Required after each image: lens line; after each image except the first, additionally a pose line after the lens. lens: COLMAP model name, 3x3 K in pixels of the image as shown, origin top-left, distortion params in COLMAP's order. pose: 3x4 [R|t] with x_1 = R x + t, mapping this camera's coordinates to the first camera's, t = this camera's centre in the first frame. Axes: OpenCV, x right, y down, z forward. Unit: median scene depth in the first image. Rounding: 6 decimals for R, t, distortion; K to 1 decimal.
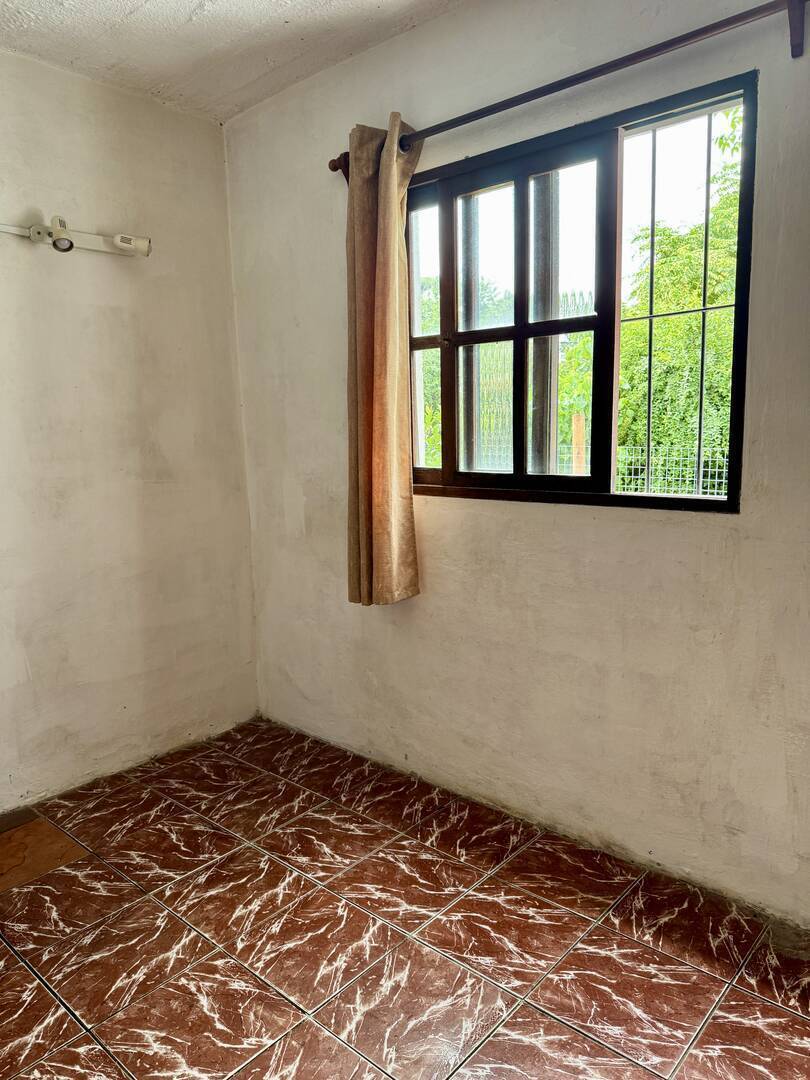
lens RADIAL K [[770.9, 0, 398.8], [0, 770.9, 541.2], [0, 0, 1]] dist [0.026161, -0.011299]
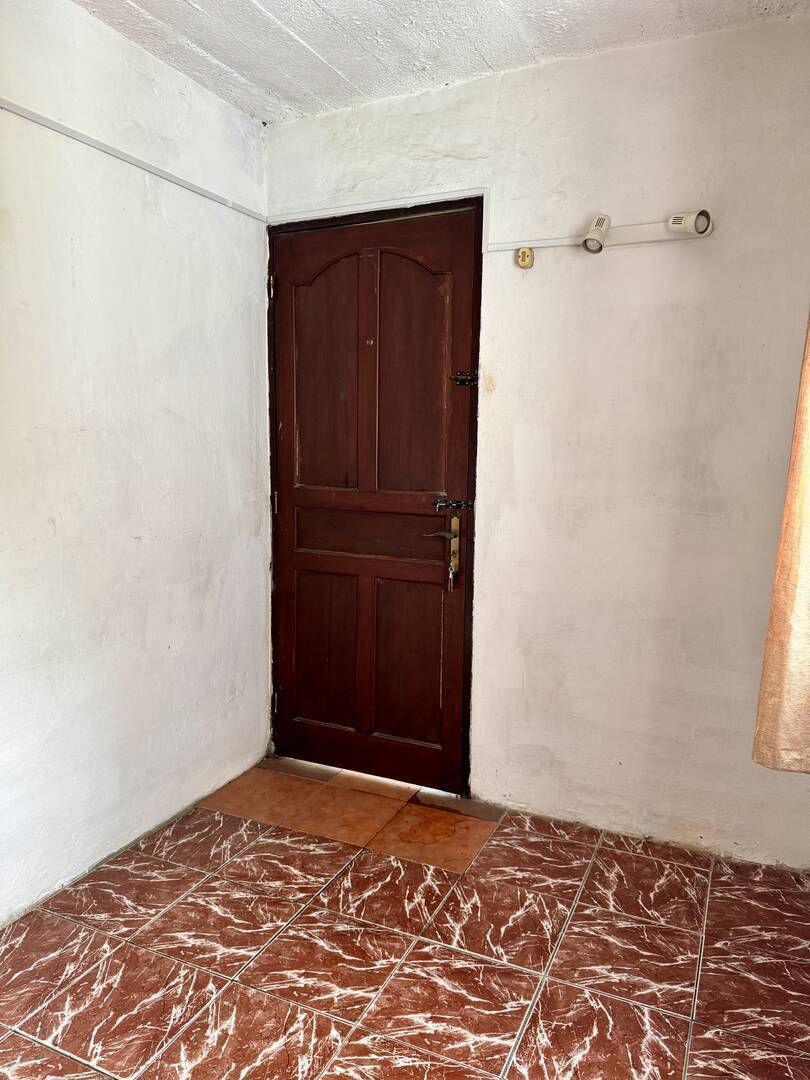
lens RADIAL K [[770.9, 0, 398.8], [0, 770.9, 541.2], [0, 0, 1]] dist [0.026161, -0.011299]
pose [[0.300885, 0.153399, -0.941242, 0.397681], [-0.166527, 0.980266, 0.106526, -0.092772], [0.939008, 0.124690, 0.320493, 0.505752]]
